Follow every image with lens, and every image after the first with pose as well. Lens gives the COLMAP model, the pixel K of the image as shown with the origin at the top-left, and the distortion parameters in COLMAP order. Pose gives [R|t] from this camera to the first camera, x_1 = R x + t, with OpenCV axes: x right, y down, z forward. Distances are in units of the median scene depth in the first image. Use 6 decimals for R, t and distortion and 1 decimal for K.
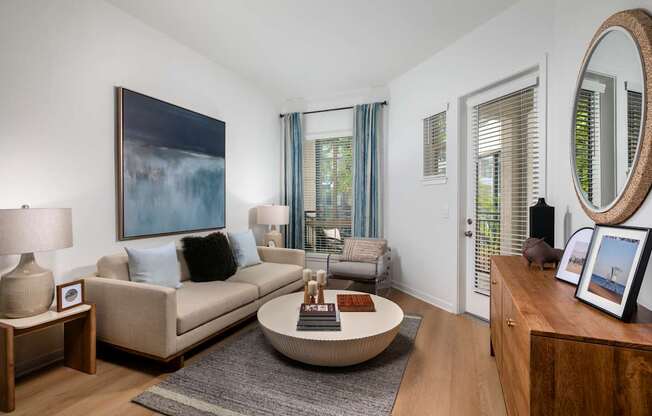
lens RADIAL K [[316.1, 0, 319.8], [0, 316.1, 207.0], [0, 0, 1]] dist [0.001165, -0.000024]
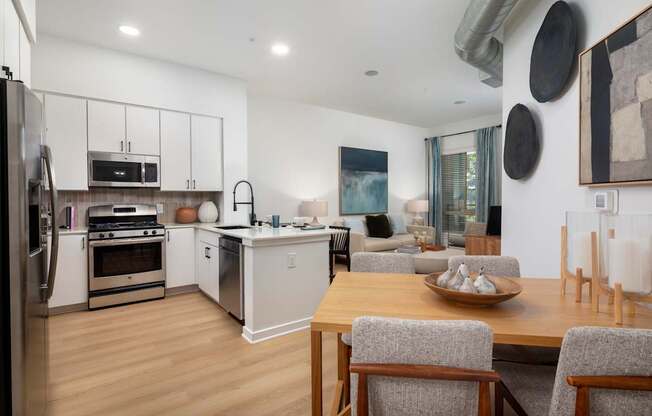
lens RADIAL K [[316.1, 0, 324.3], [0, 316.1, 203.7], [0, 0, 1]] dist [0.001165, -0.000024]
pose [[0.869356, -0.001239, -0.494185, 0.277674], [0.000059, 0.999997, -0.002404, 0.021397], [0.494187, 0.002061, 0.869353, -0.740119]]
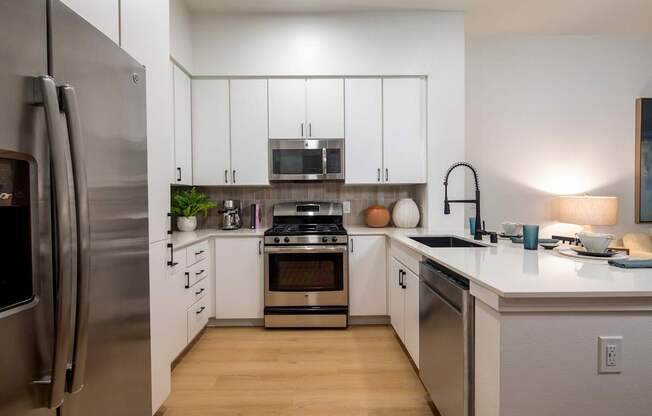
lens RADIAL K [[316.1, 0, 323.1], [0, 316.1, 200.2], [0, 0, 1]] dist [0.001165, -0.000024]
pose [[0.414238, 0.002419, -0.910165, -0.013241], [-0.004915, 0.999988, 0.000421, 0.016527], [0.910155, 0.004299, 0.414245, -0.472871]]
